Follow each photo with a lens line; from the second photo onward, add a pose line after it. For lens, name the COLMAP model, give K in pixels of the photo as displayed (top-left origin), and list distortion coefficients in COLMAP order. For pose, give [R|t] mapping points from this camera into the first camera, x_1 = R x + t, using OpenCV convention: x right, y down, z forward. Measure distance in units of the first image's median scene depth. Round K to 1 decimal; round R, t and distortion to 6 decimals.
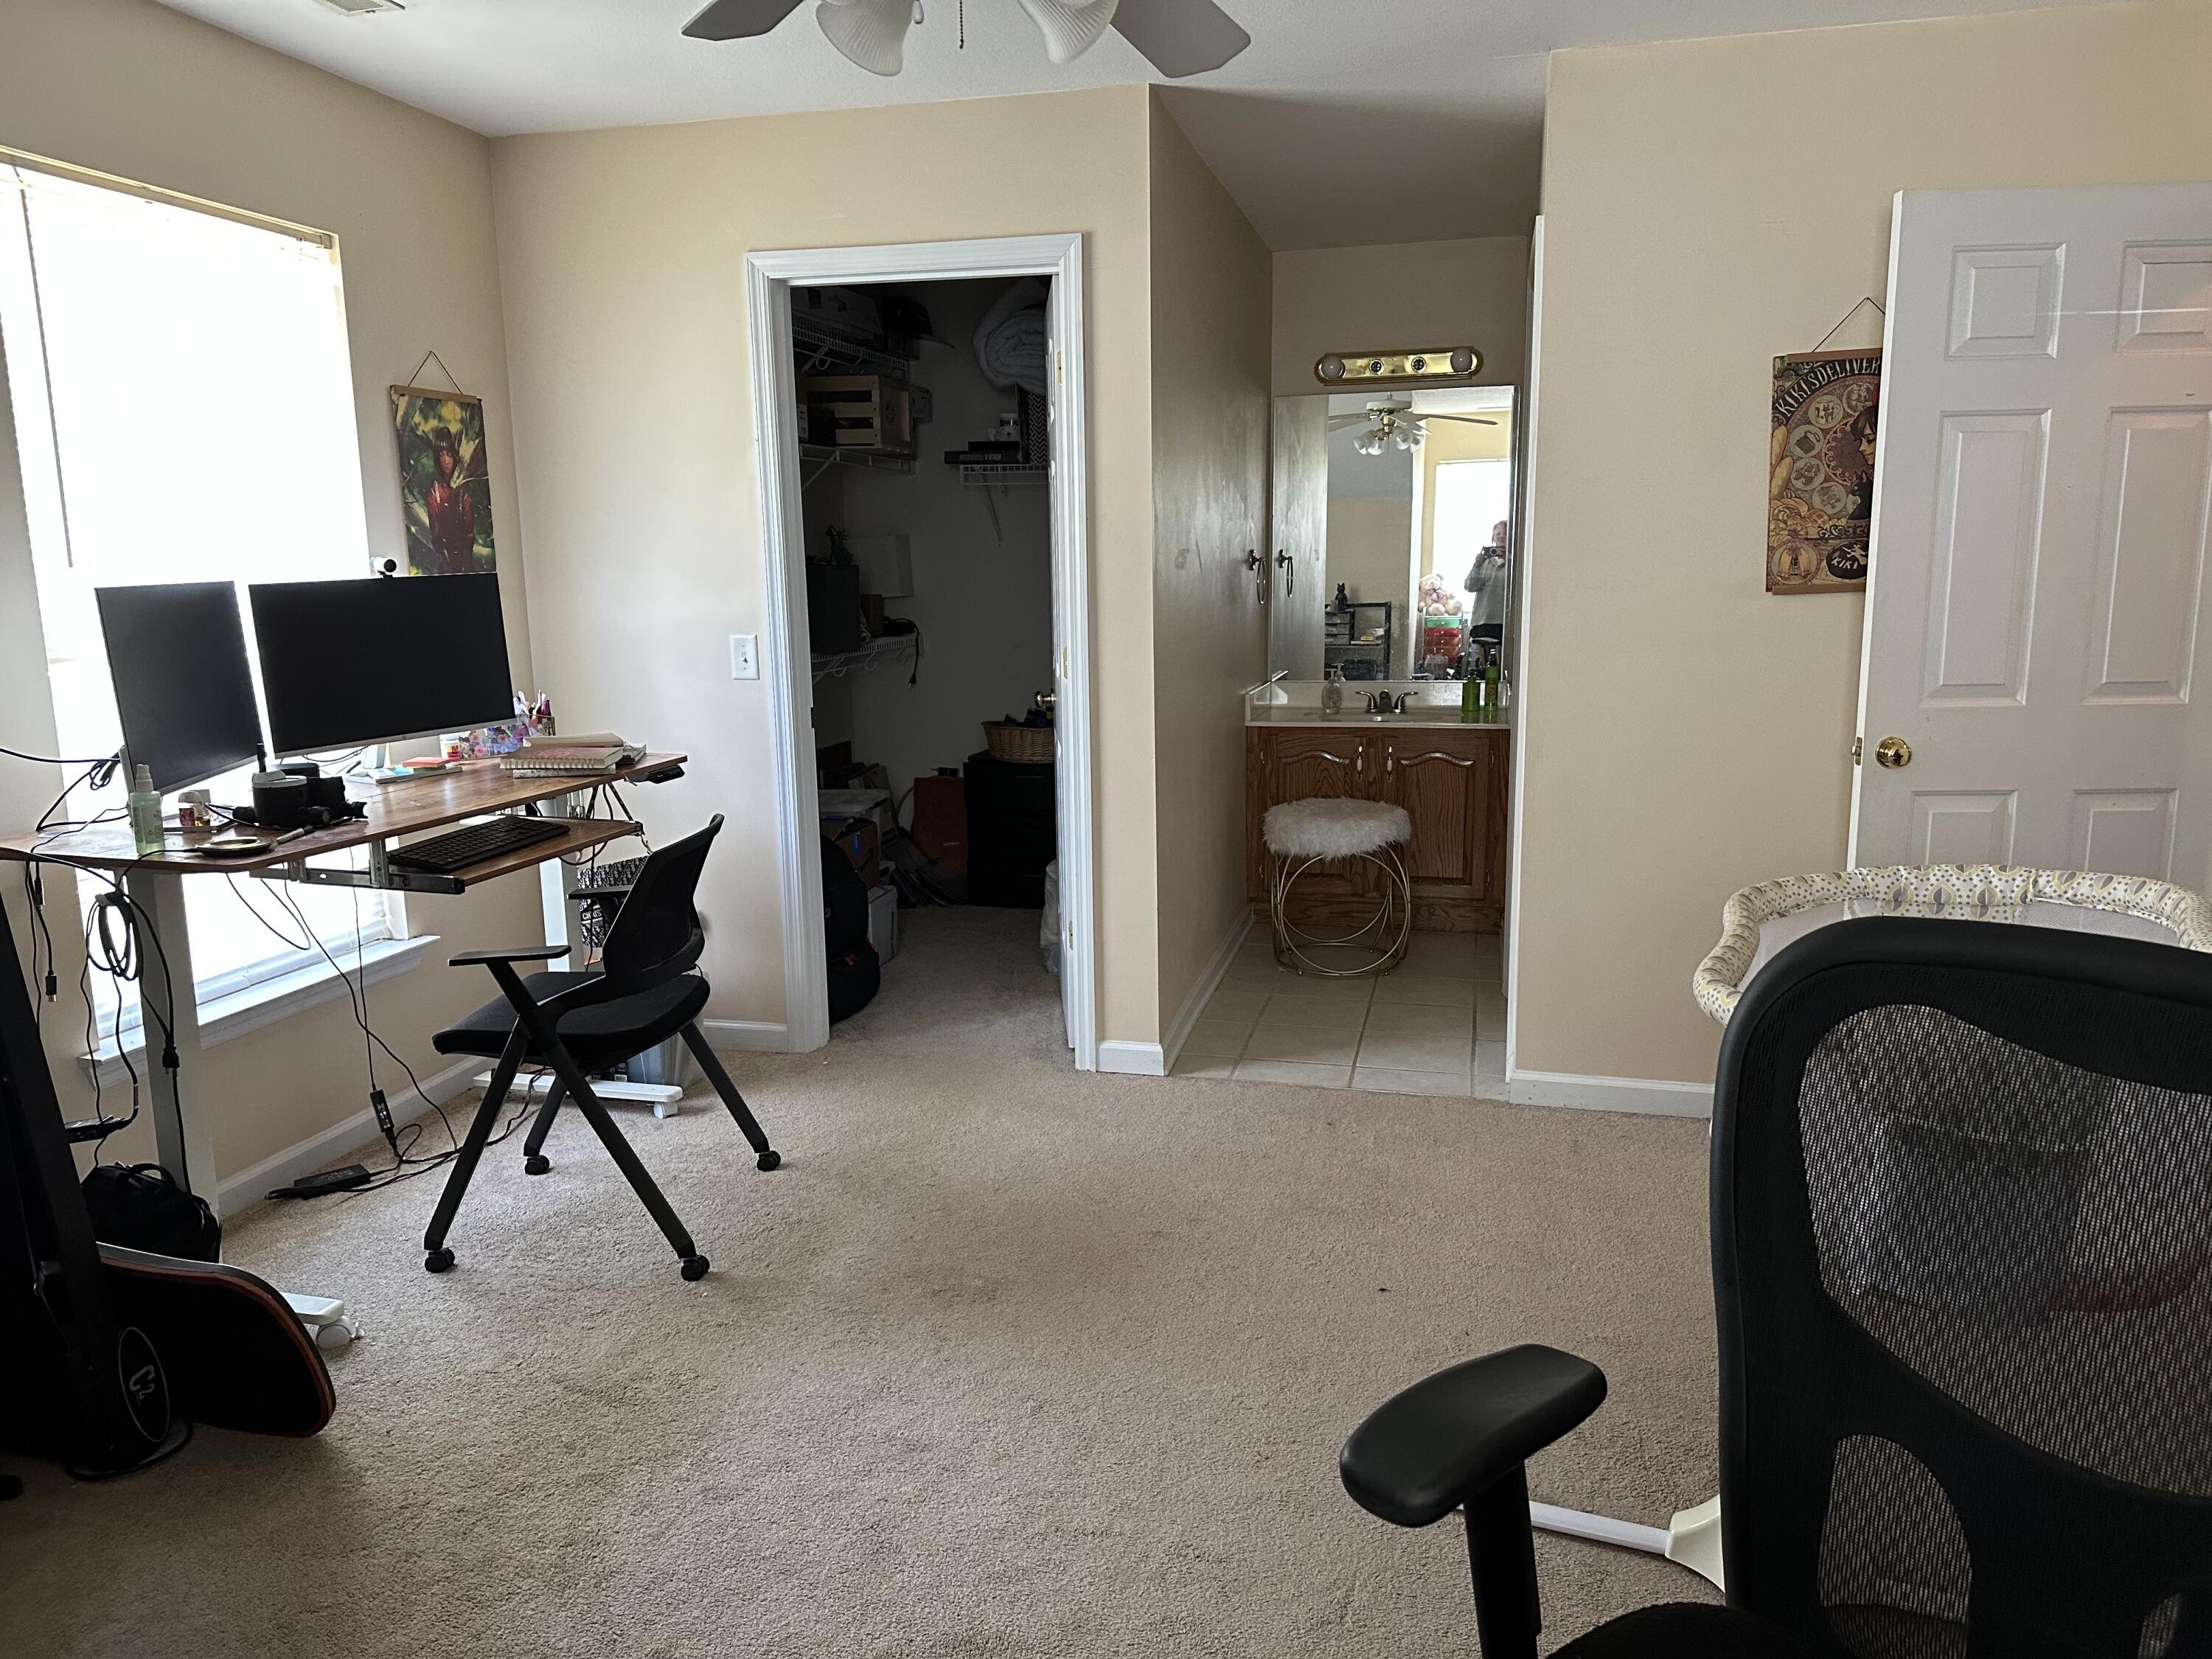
lens RADIAL K [[1535.7, 0, 1122.7], [0, 1535.7, 840.4], [0, 0, 1]] dist [0.061959, -0.075969]
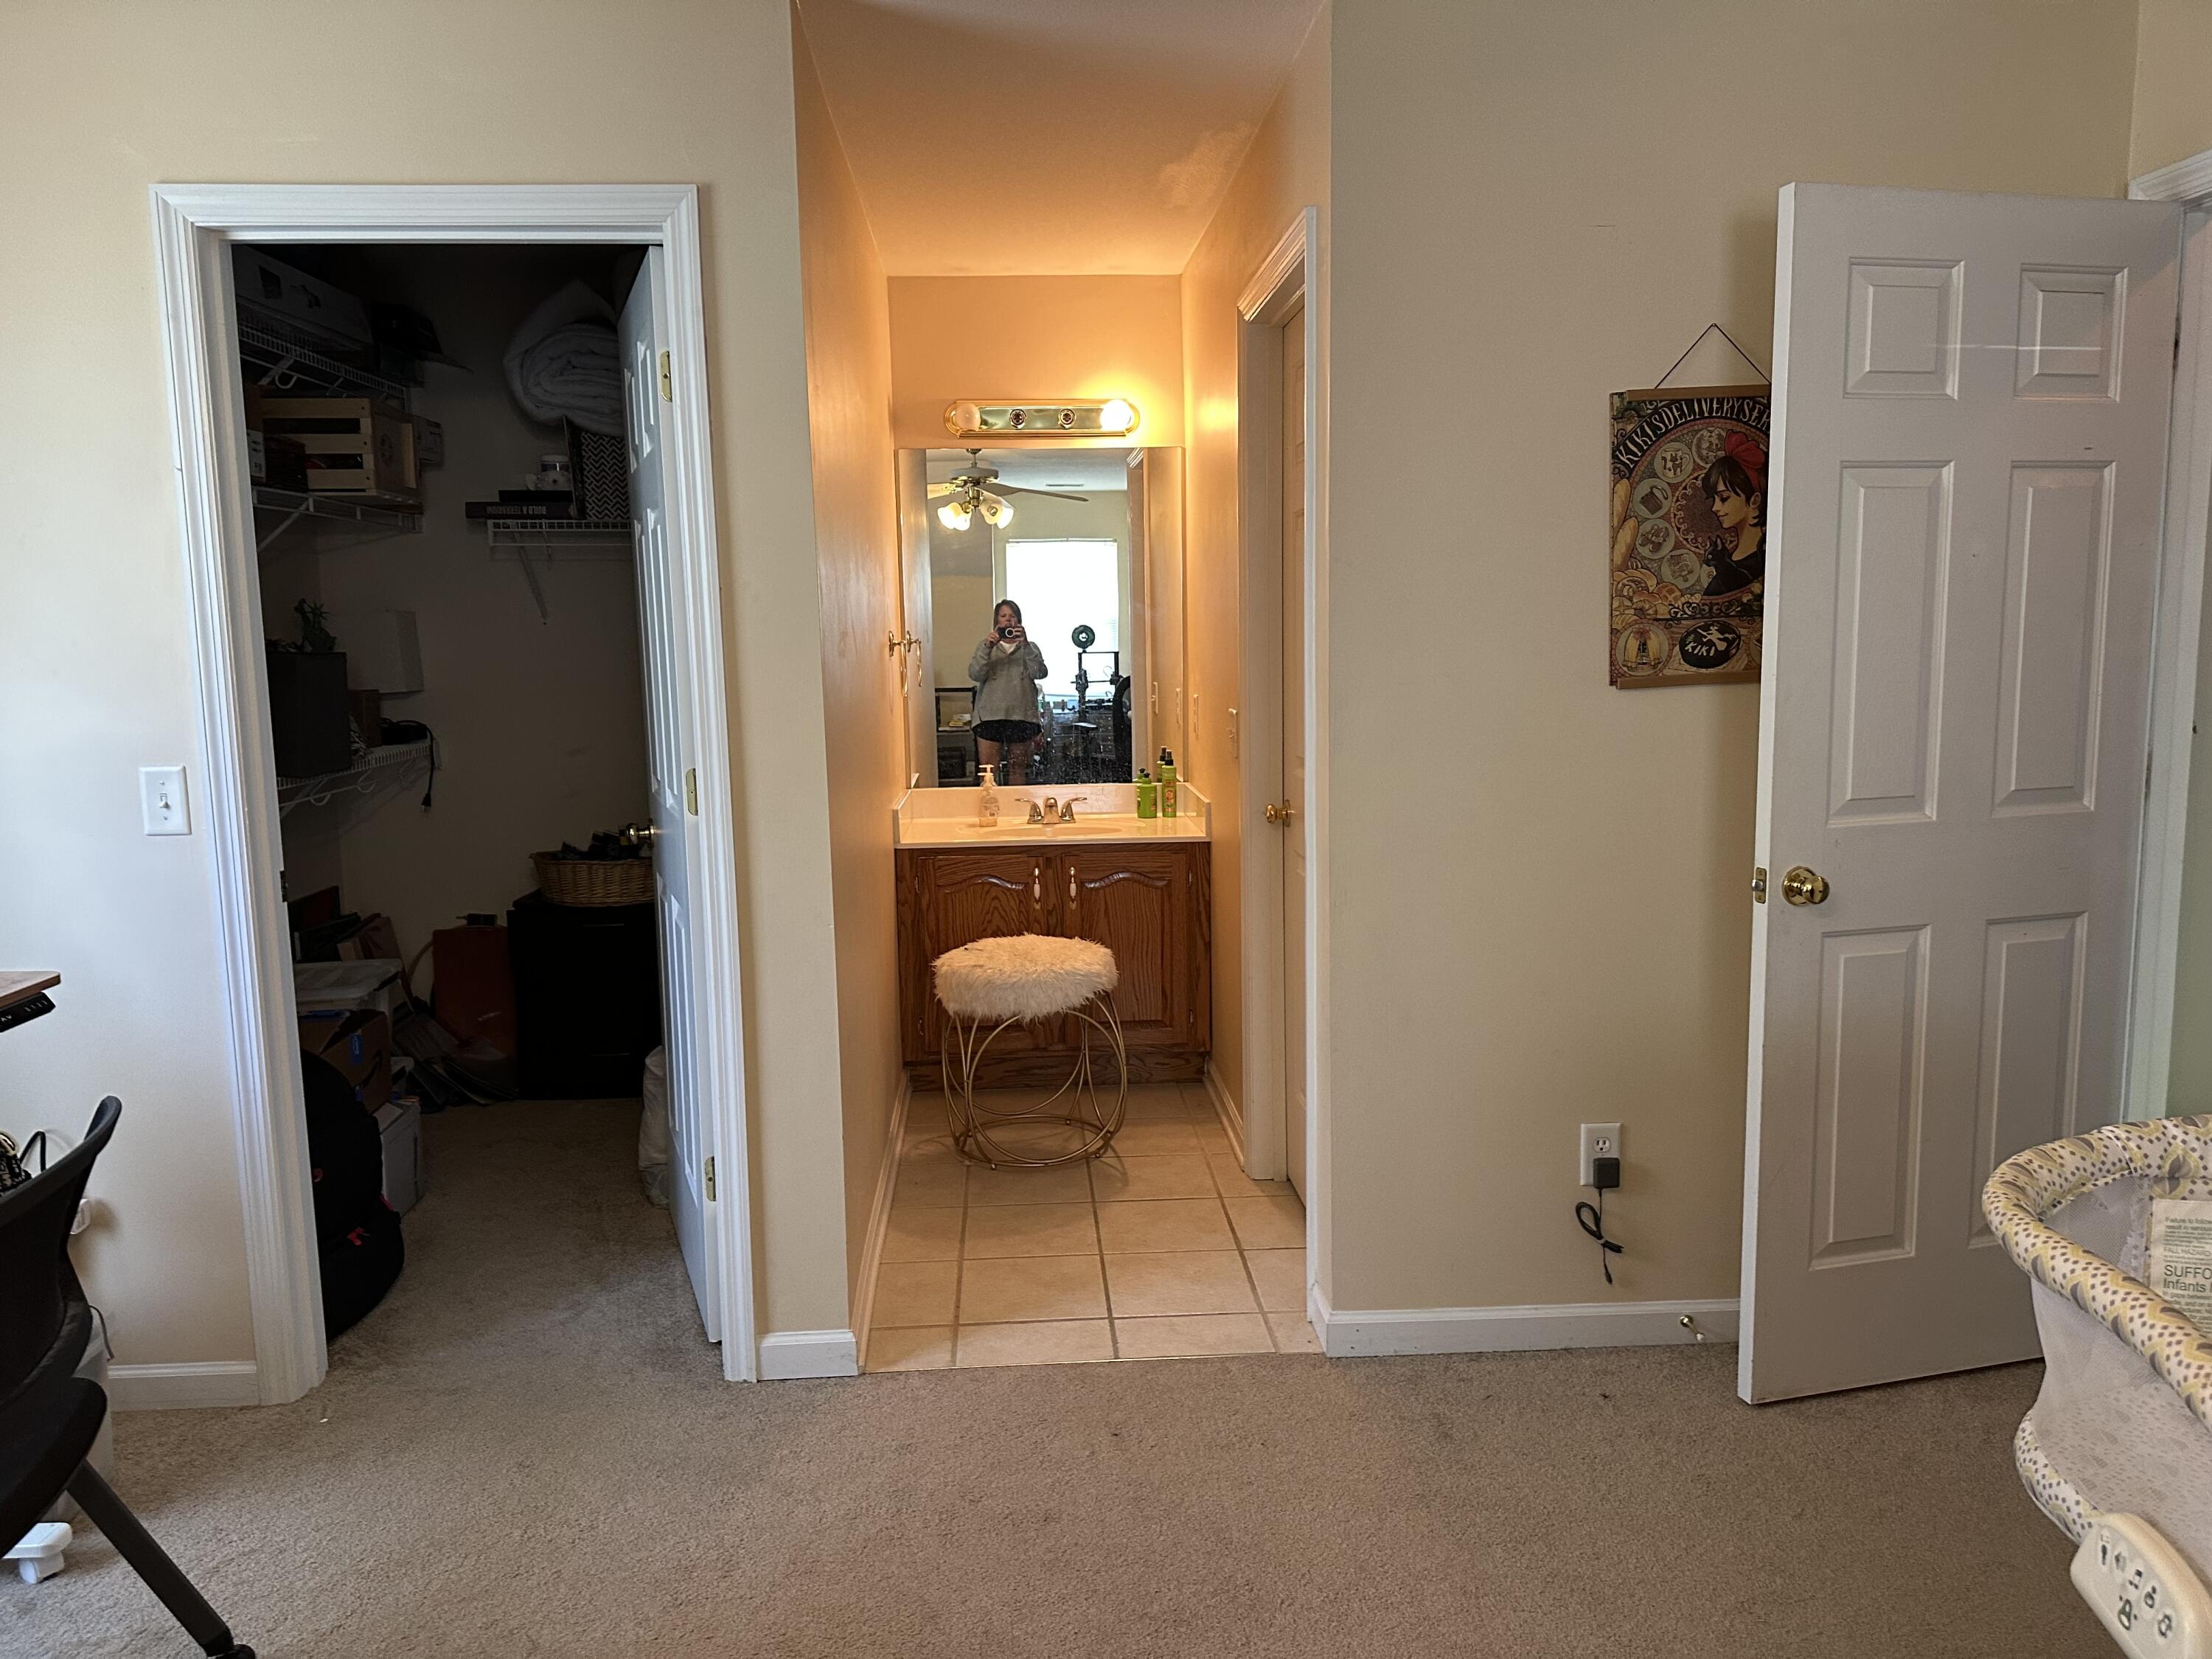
lens RADIAL K [[1535.7, 0, 1096.6], [0, 1535.7, 821.2], [0, 0, 1]] dist [0.061959, -0.075969]
pose [[0.957823, -0.040118, 0.284545, -0.055680], [0.057109, 0.997030, -0.051667, -0.052388], [-0.281627, 0.065738, 0.957269, 0.258834]]
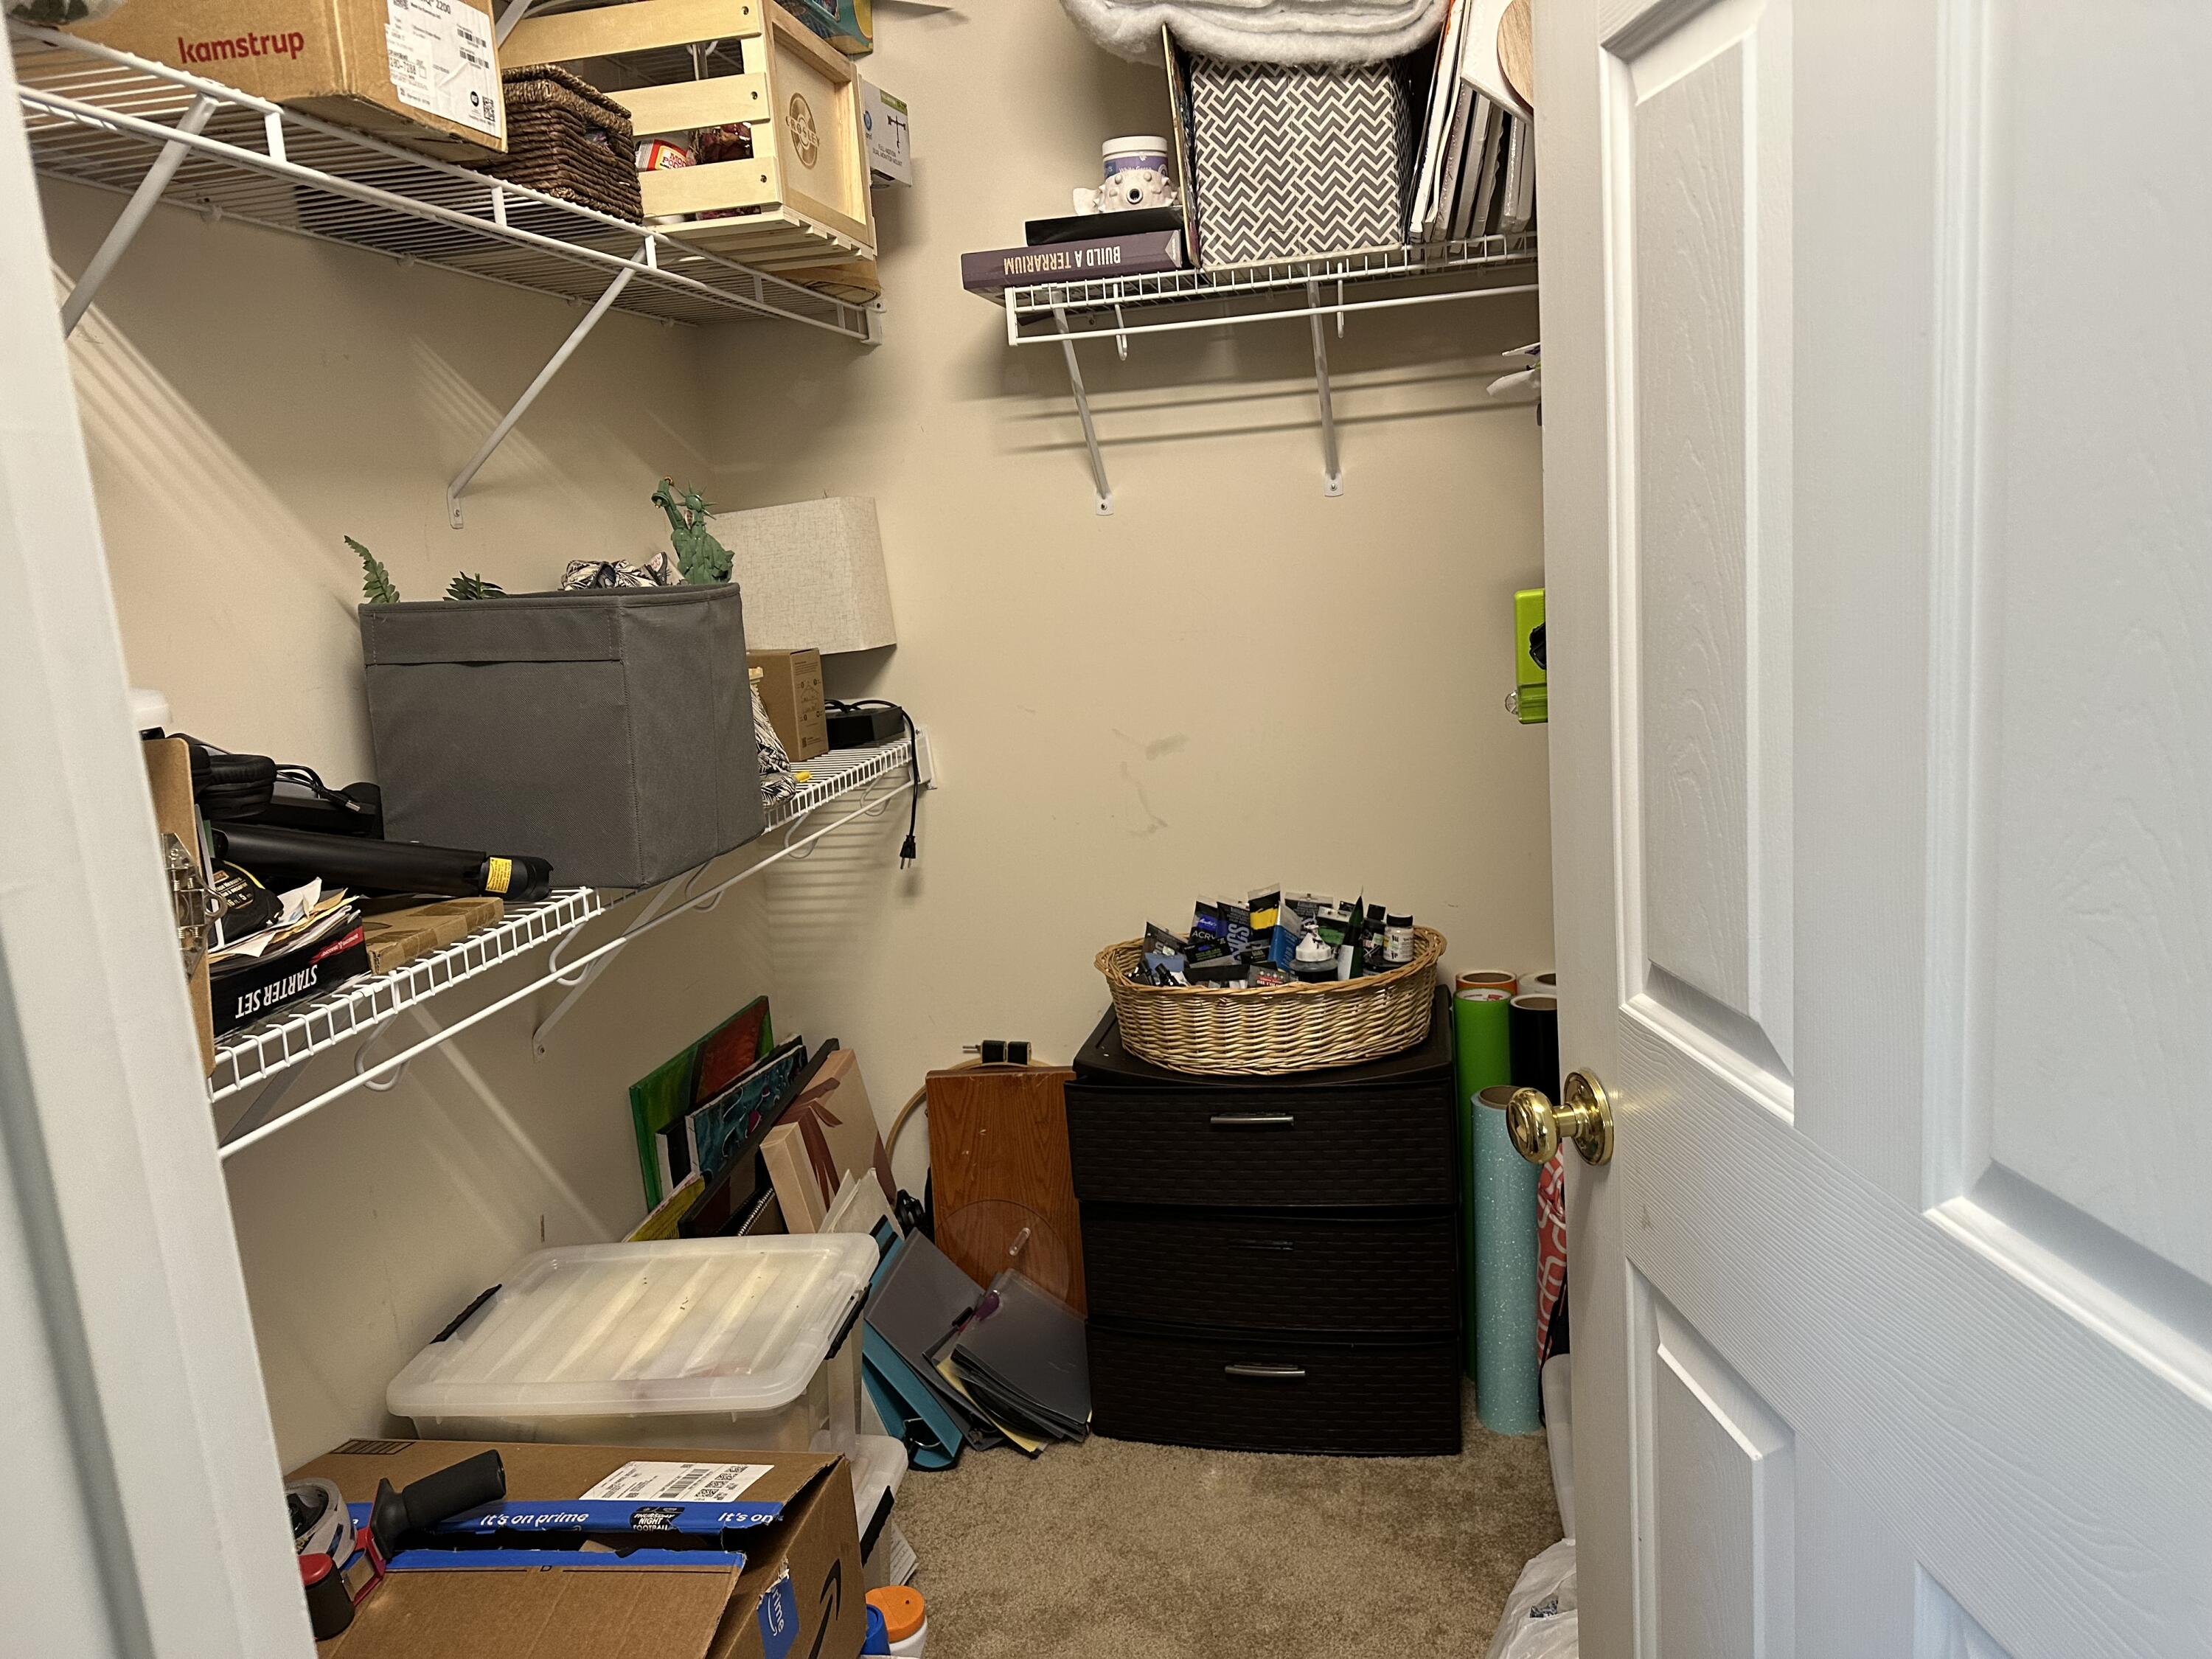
lens RADIAL K [[1535.7, 0, 1123.3], [0, 1535.7, 834.1], [0, 0, 1]] dist [0.061959, -0.075969]
pose [[0.997371, -0.067959, 0.025154, -0.127708], [0.067920, 0.997688, 0.002375, -0.150817], [-0.025258, -0.000661, 0.999681, 0.841186]]
